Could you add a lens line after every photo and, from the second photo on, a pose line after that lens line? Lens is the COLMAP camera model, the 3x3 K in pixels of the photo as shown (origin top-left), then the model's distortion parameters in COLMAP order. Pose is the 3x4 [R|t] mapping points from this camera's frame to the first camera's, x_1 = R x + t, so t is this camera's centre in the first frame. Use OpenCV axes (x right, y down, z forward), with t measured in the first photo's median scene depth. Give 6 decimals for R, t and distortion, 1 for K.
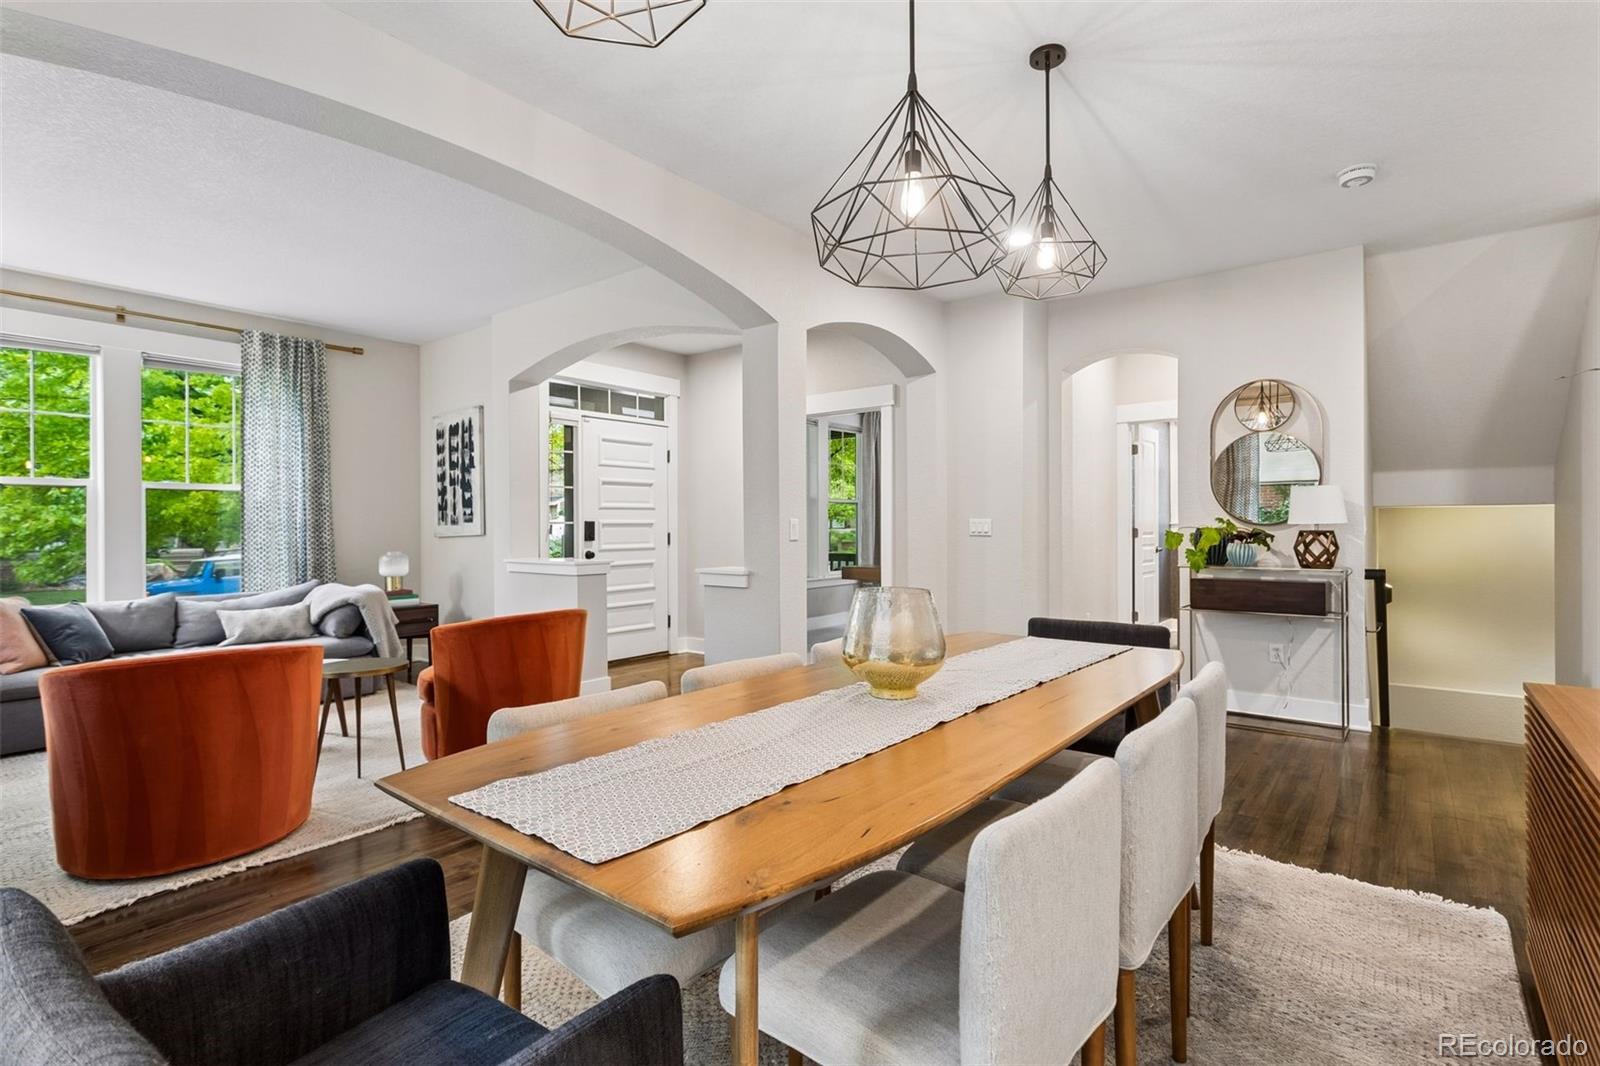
lens RADIAL K [[764.4, 0, 796.1], [0, 764.4, 528.9], [0, 0, 1]] dist [0.000895, 0.000960]
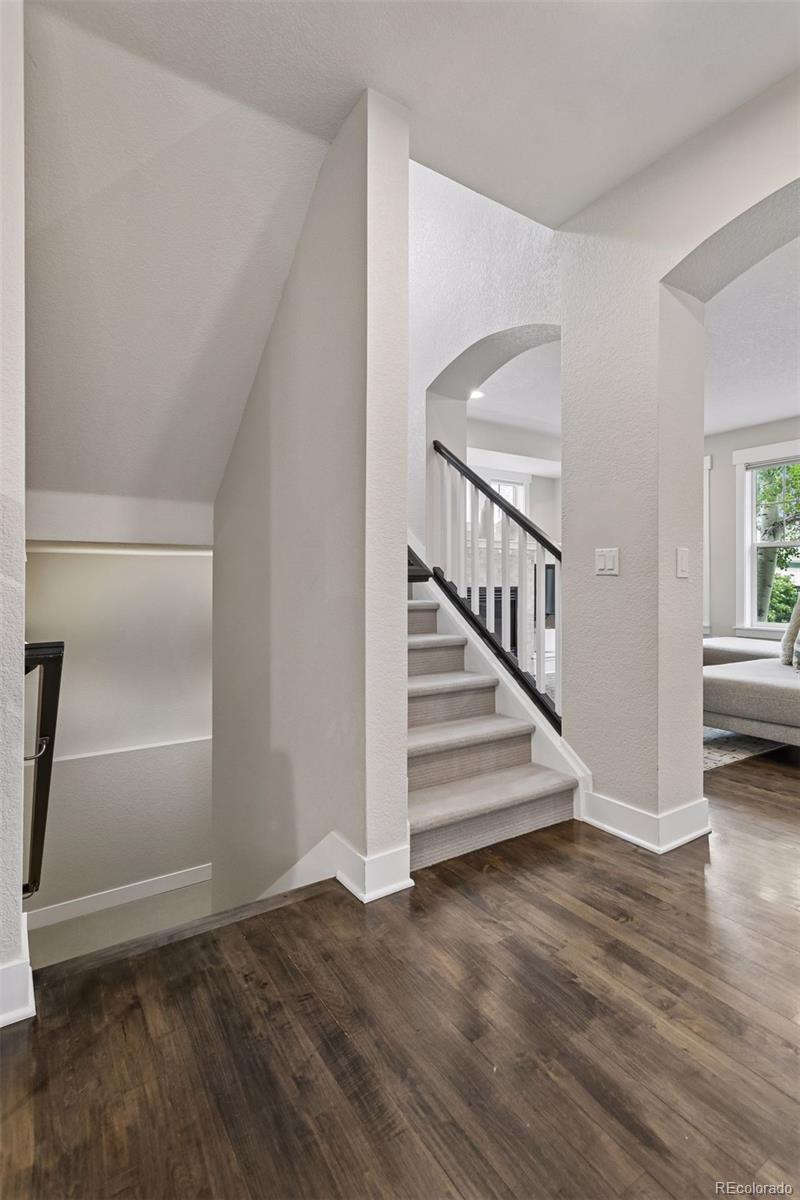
lens RADIAL K [[573.3, 0, 393.0], [0, 573.3, 587.4], [0, 0, 1]] dist [0.000895, 0.000960]
pose [[0.321752, -0.002786, 0.946820, 0.472724], [0.006296, 0.999980, 0.000803, 0.019222], [-0.946803, 0.005703, 0.321763, 0.654017]]
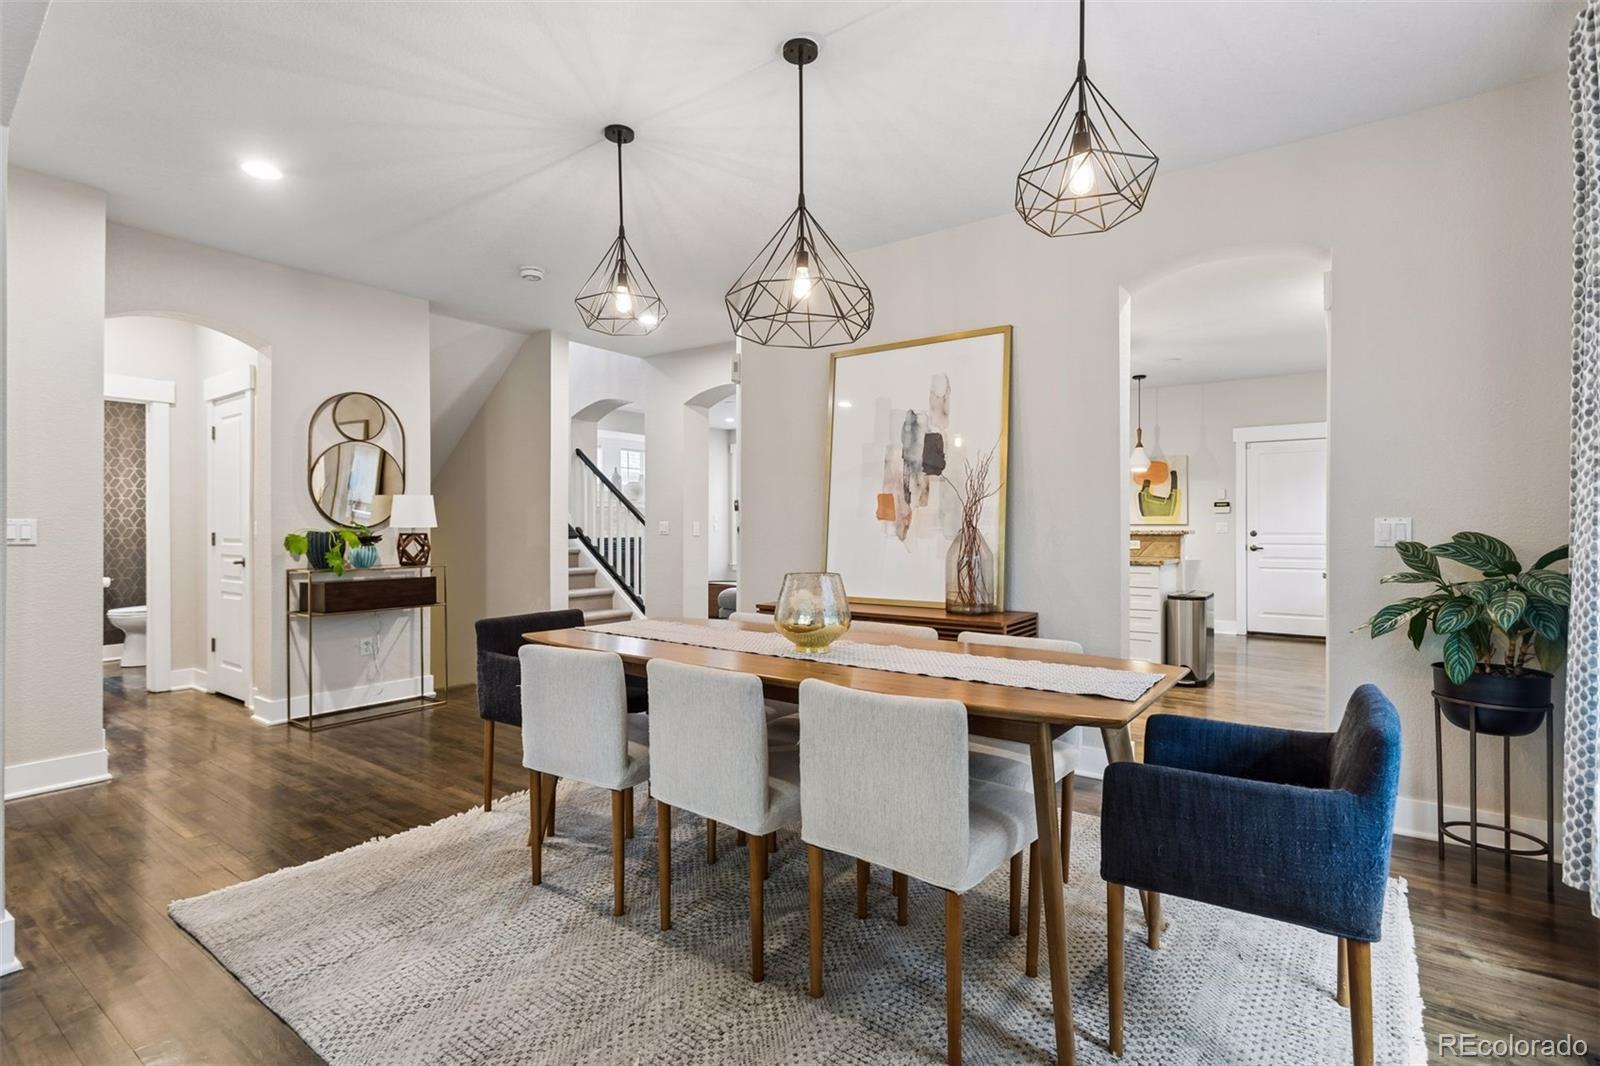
lens RADIAL K [[764.4, 0, 802.5], [0, 764.4, 524.1], [0, 0, 1]] dist [0.000895, 0.000960]
pose [[-0.053001, 0.006049, 0.998576, -0.491373], [0.006234, 0.999964, -0.005726, -0.001119], [-0.998575, 0.005922, -0.053036, 0.440588]]
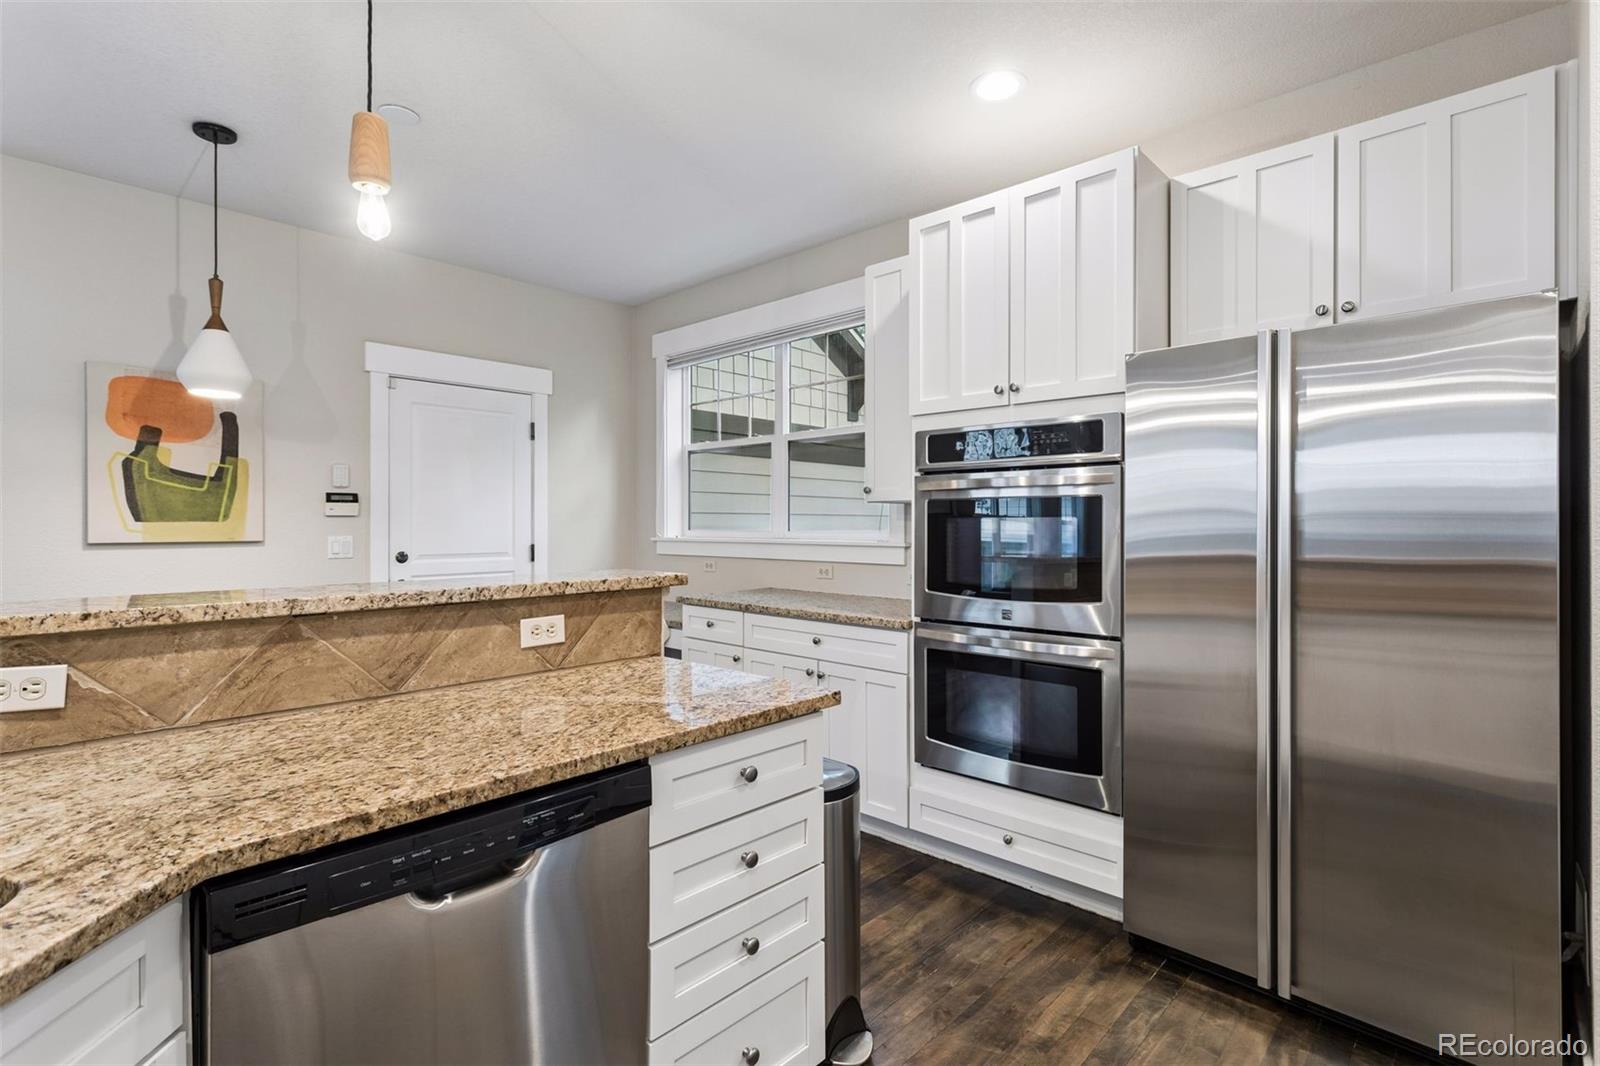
lens RADIAL K [[764.4, 0, 807.1], [0, 764.4, 526.6], [0, 0, 1]] dist [0.000895, 0.000960]
pose [[-0.996657, 0.003491, 0.081625, 0.713476], [0.004557, 0.999907, 0.012878, -0.028710], [-0.081573, 0.013207, -0.996580, 0.153758]]
